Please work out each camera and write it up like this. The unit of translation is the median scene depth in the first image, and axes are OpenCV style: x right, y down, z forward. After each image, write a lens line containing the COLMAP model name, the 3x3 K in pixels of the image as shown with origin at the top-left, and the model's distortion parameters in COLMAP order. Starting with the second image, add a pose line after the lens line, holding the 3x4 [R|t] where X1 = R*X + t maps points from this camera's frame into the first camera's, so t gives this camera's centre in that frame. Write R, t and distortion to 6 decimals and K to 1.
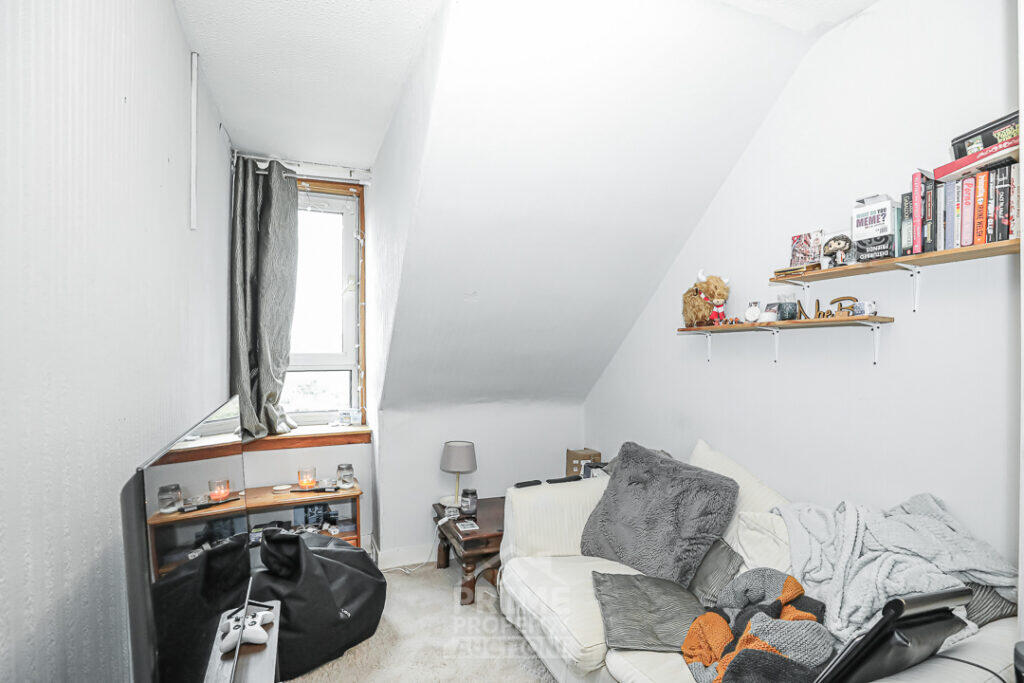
lens RADIAL K [[488.2, 0, 512.0], [0, 488.2, 341.5], [0, 0, 1]] dist [-0.001121, -0.000129]
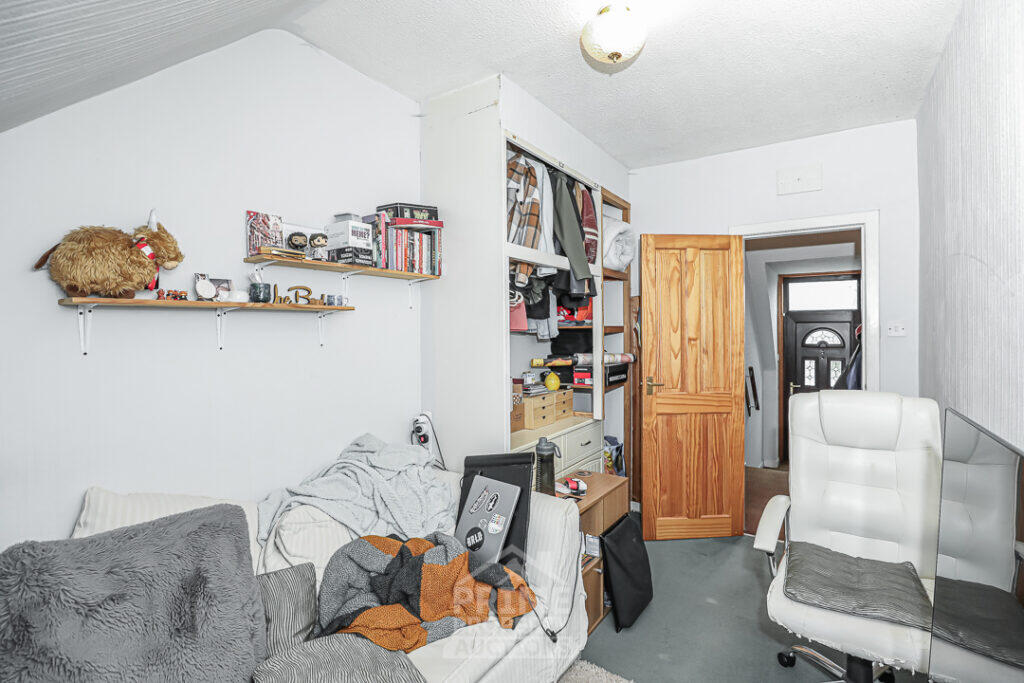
lens RADIAL K [[504.9, 0, 513.8], [0, 504.9, 321.9], [0, 0, 1]] dist [0.000556, 0.000093]
pose [[-0.538046, 0.018721, 0.842708, -0.531687], [-0.011192, 0.999507, -0.029350, 0.017488], [-0.842841, -0.025223, -0.537571, 1.185060]]
